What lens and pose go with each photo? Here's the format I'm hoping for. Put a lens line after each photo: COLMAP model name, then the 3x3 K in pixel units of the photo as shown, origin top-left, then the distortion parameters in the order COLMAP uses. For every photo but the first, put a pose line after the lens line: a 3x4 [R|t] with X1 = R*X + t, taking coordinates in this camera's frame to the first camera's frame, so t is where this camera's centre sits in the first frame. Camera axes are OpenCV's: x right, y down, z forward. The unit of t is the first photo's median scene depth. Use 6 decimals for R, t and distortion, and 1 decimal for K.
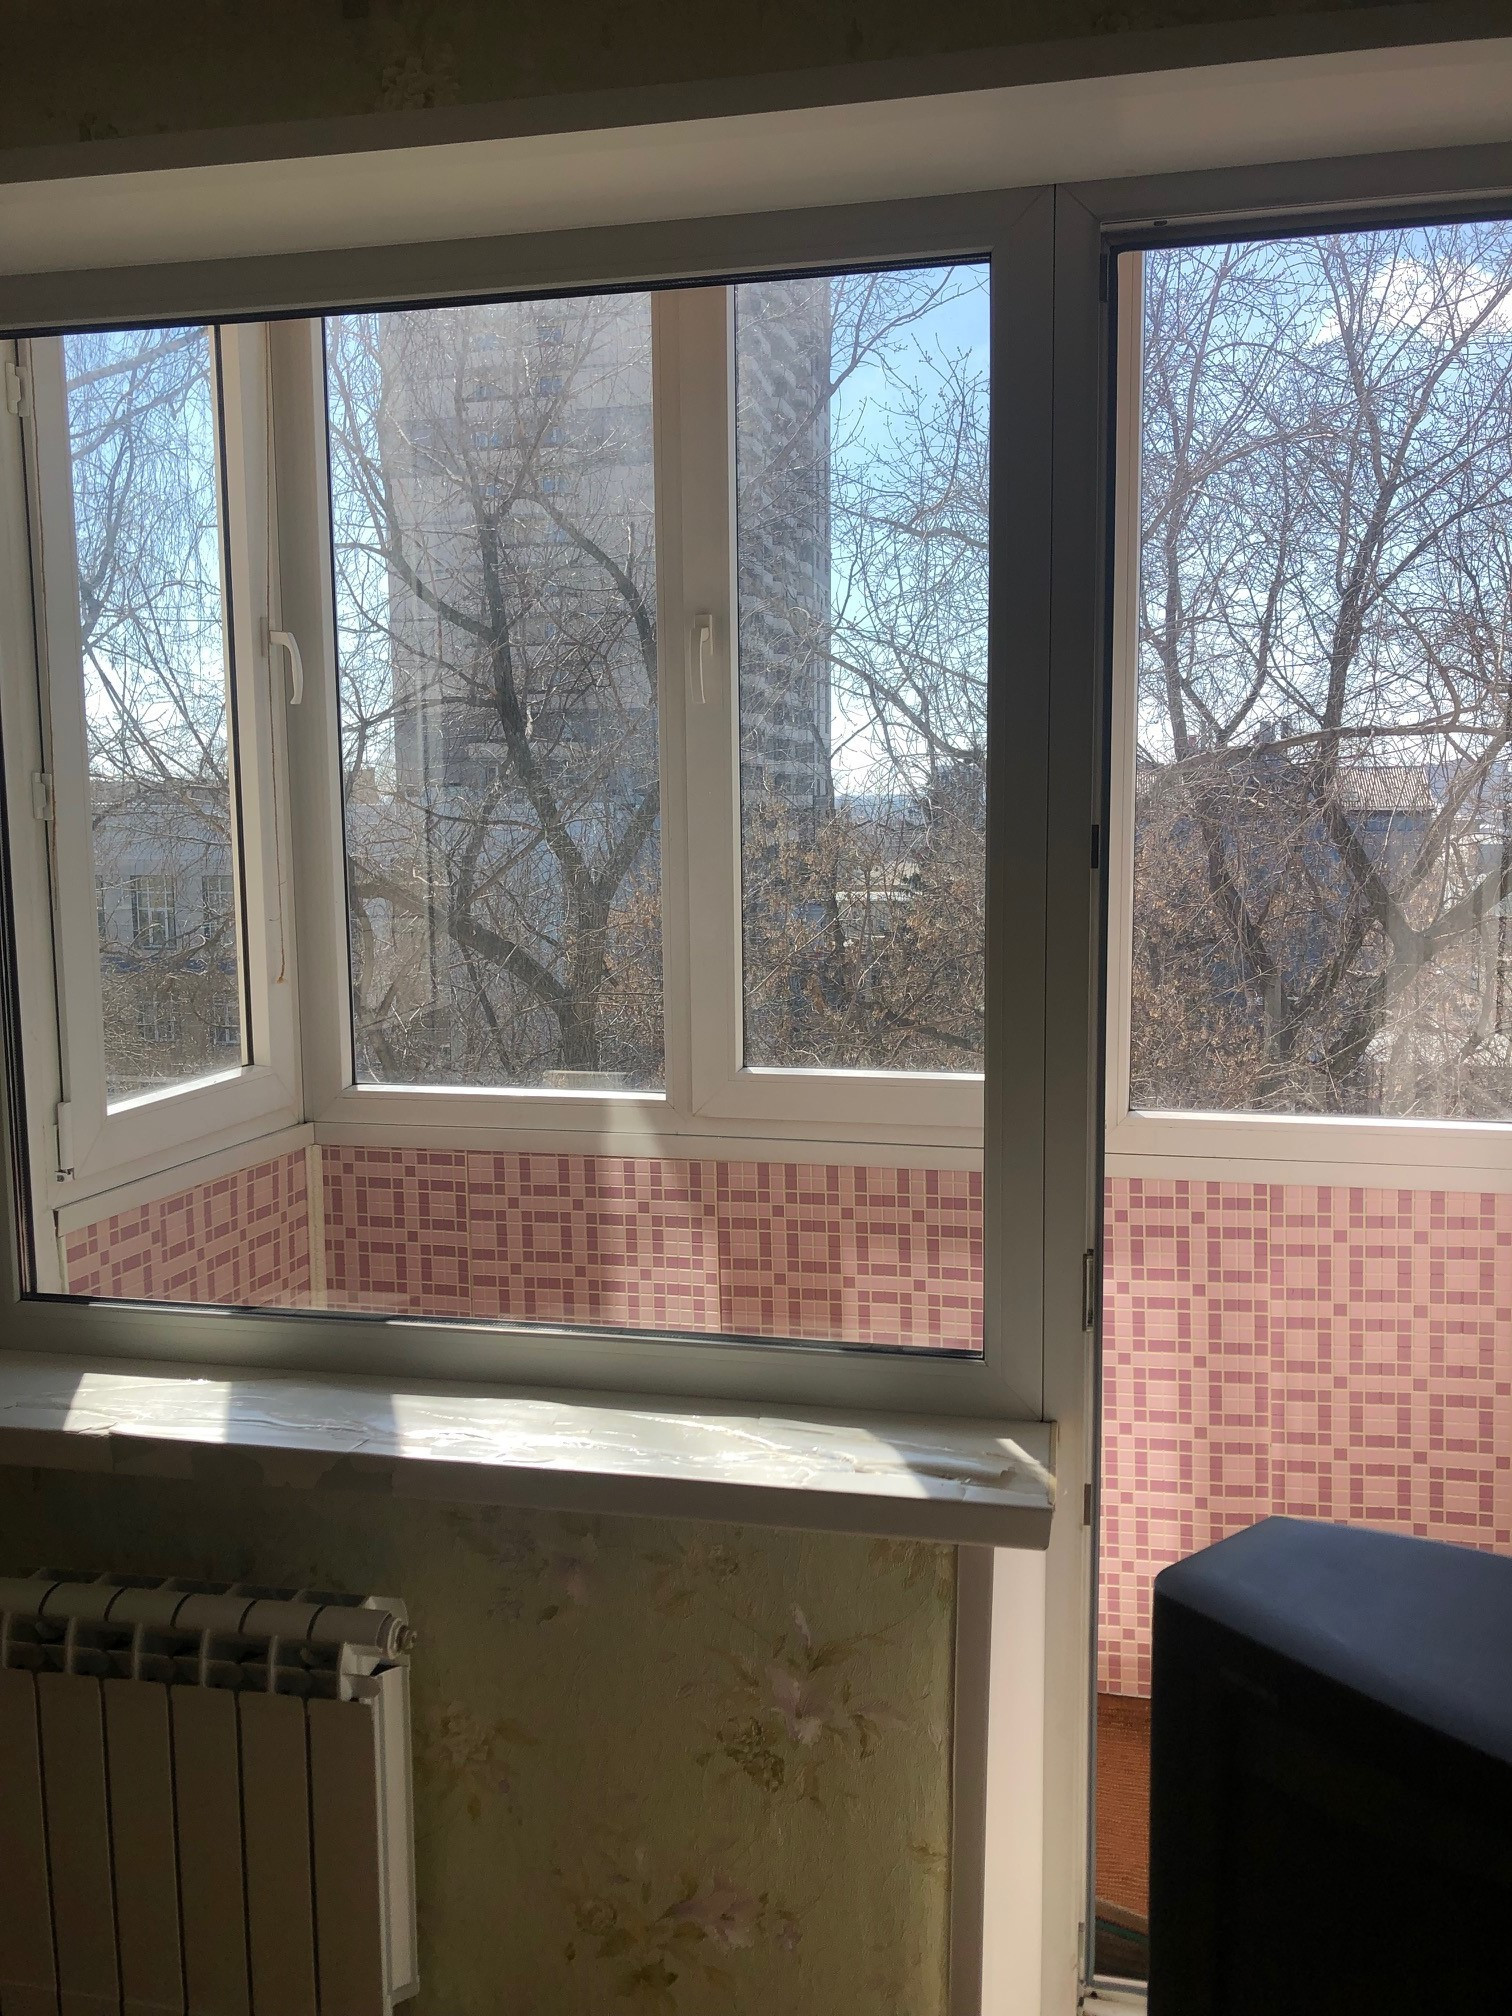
lens RADIAL K [[1667.7, 0, 747.0], [0, 1667.7, 1010.3], [0, 0, 1]] dist [0.030849, -0.037448]
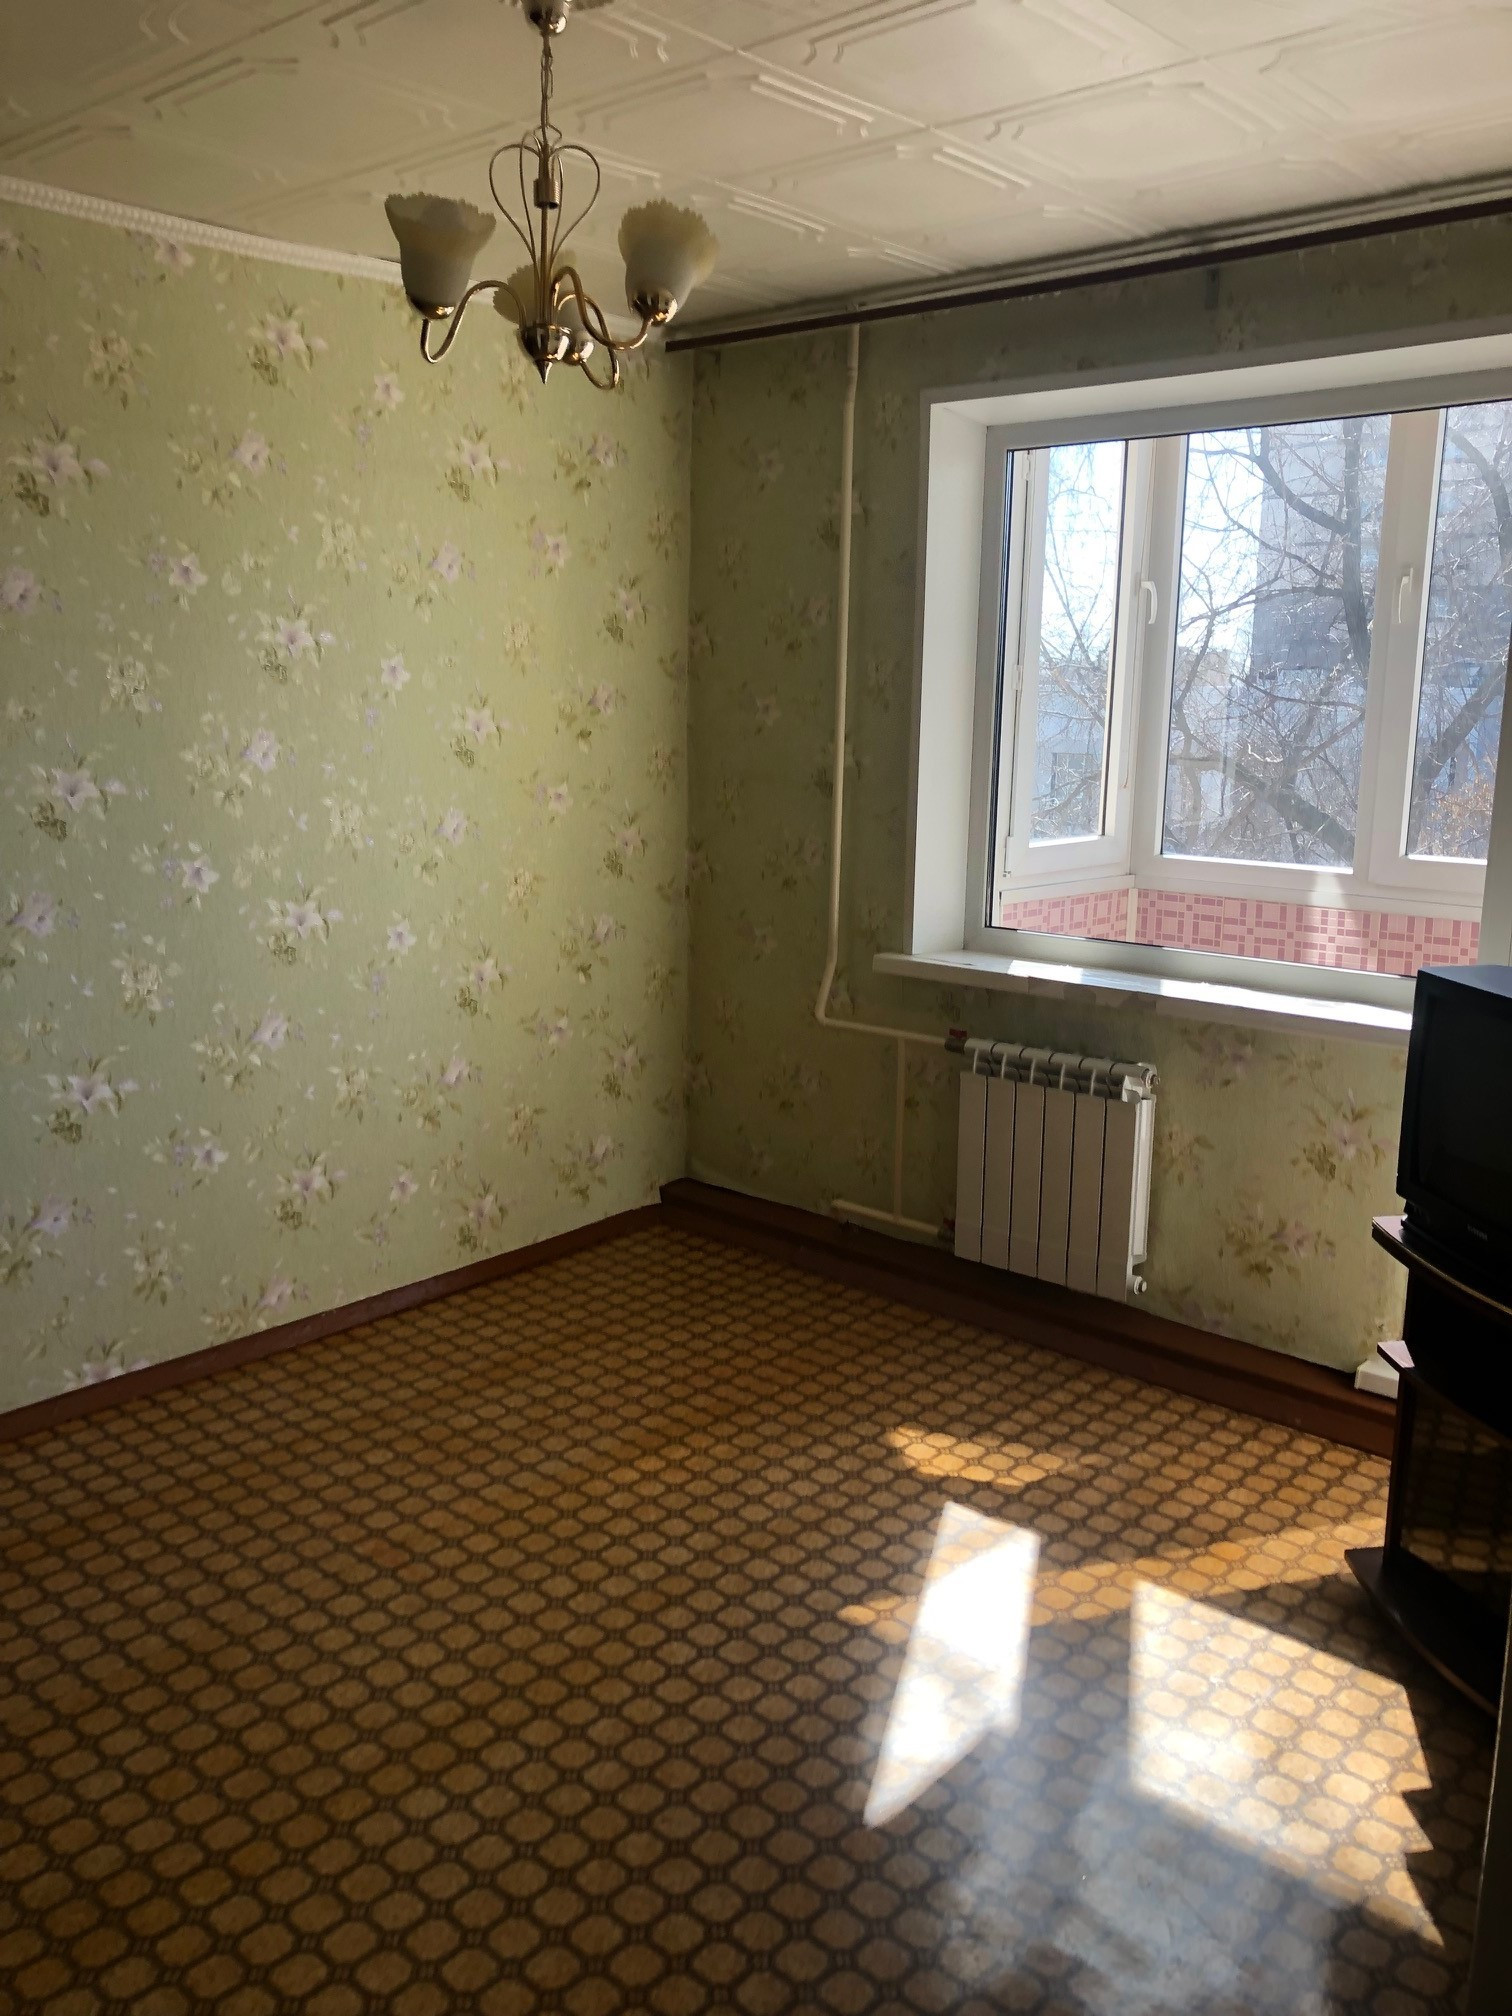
lens RADIAL K [[1667.7, 0, 744.6], [0, 1667.7, 990.2], [0, 0, 1]] dist [0.030849, -0.037448]
pose [[0.879838, 0.105137, -0.463499, 0.201701], [-0.078263, 0.993962, 0.076900, 0.090323], [0.468786, -0.031385, 0.882754, -0.726314]]
